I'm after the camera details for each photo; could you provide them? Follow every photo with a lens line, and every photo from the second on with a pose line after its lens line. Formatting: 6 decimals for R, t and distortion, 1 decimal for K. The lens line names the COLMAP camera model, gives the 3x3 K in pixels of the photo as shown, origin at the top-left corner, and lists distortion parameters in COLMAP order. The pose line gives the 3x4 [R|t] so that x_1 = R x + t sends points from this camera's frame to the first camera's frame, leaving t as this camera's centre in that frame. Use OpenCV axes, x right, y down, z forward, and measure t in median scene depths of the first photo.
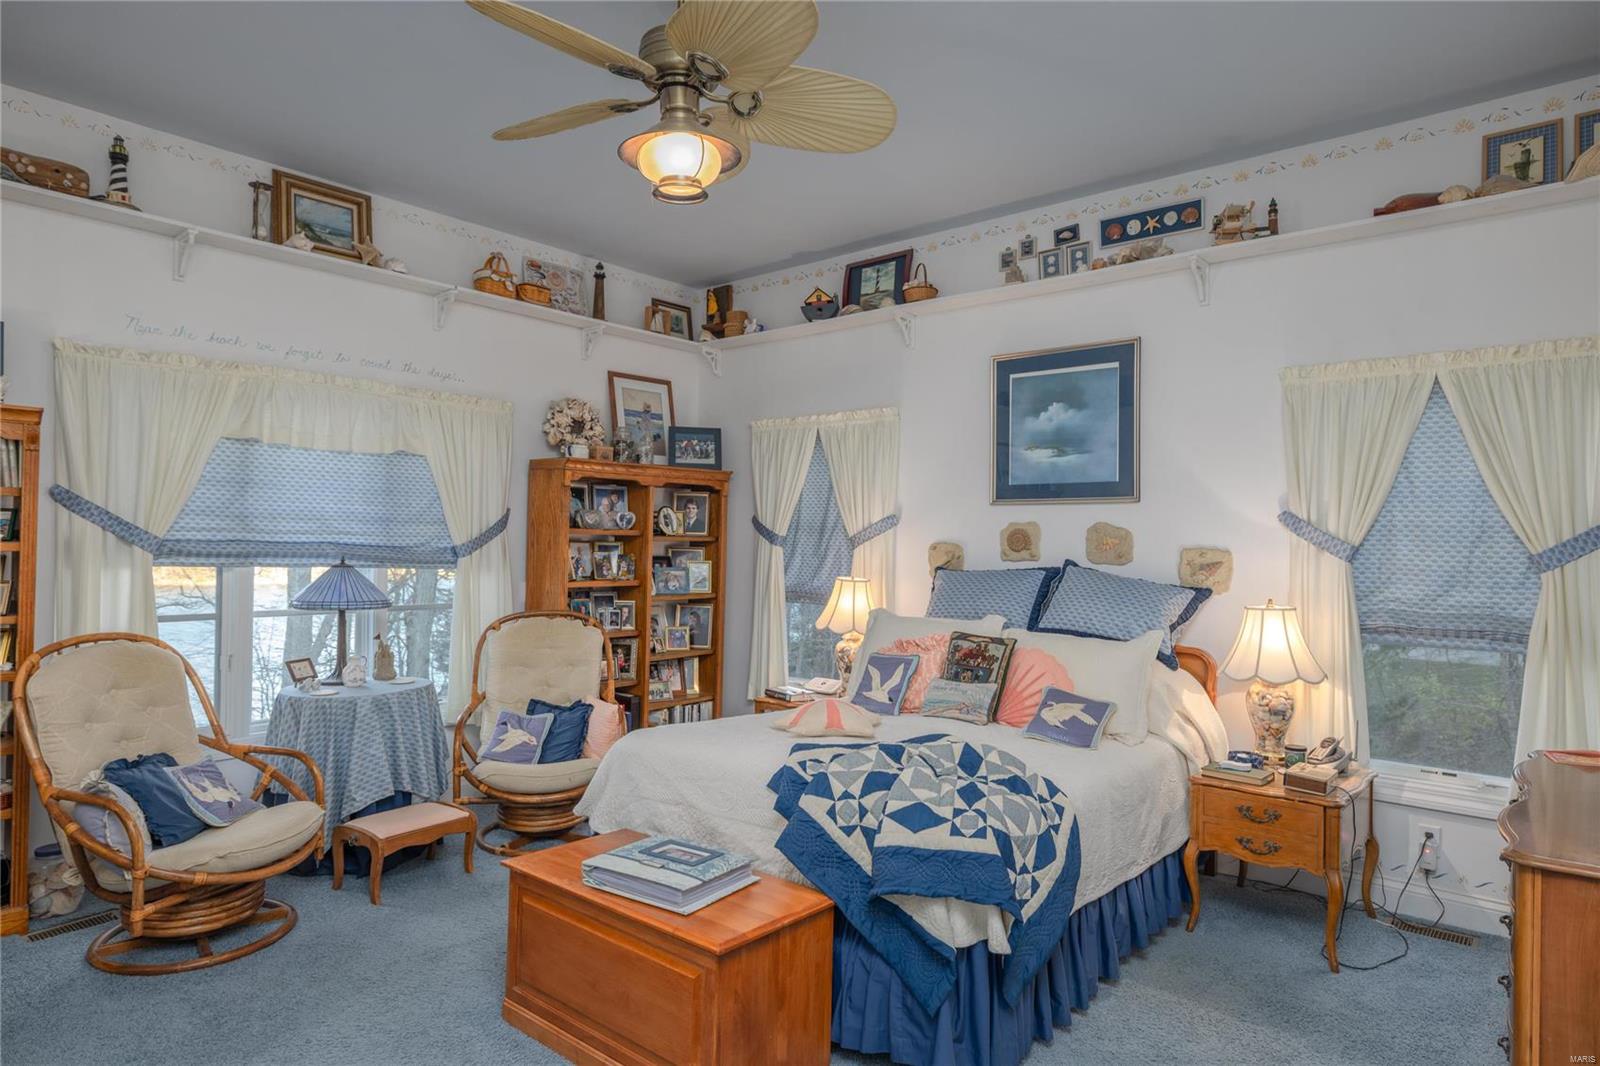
lens RADIAL K [[918.8, 0, 800.0], [0, 918.8, 533.0], [0, 0, 1]] dist [0.001273, -0.000192]
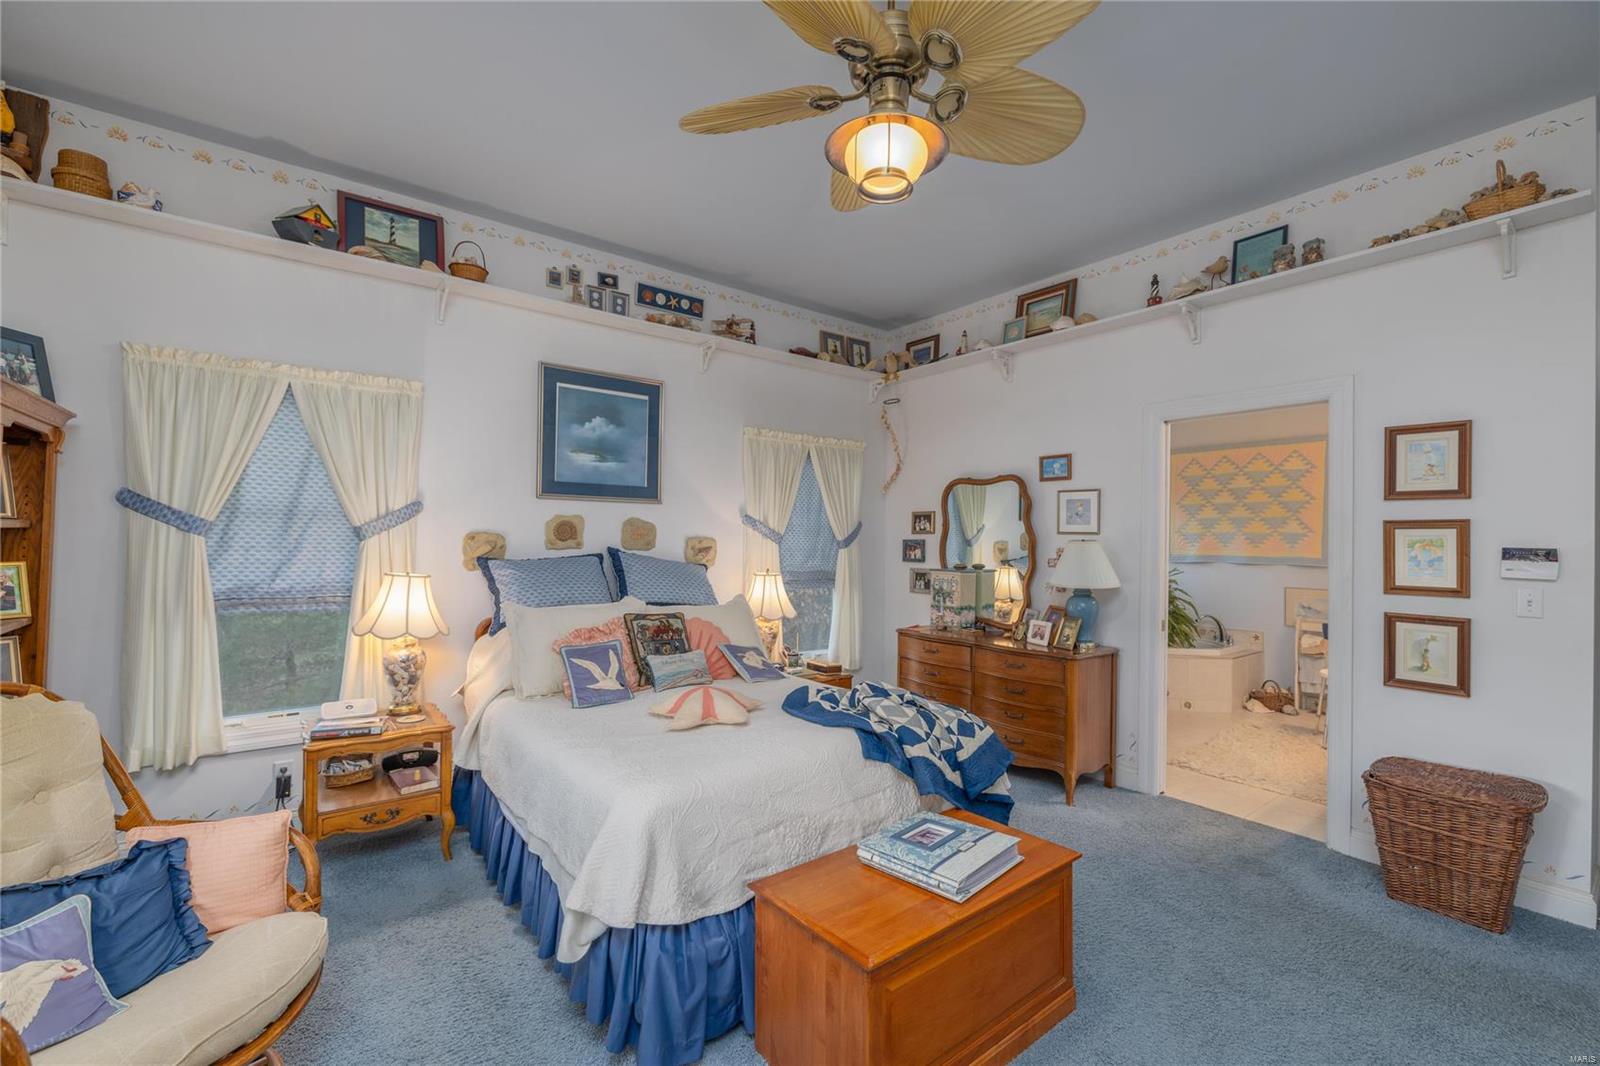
lens RADIAL K [[663.4, 0, 792.0], [0, 663.4, 533.8], [0, 0, 1]] dist [-0.002074, 0.000181]
pose [[0.223534, -0.003591, 0.974690, -0.510806], [-0.021165, 0.999740, 0.008538, -0.001348], [-0.974466, -0.022538, 0.223399, 0.555825]]
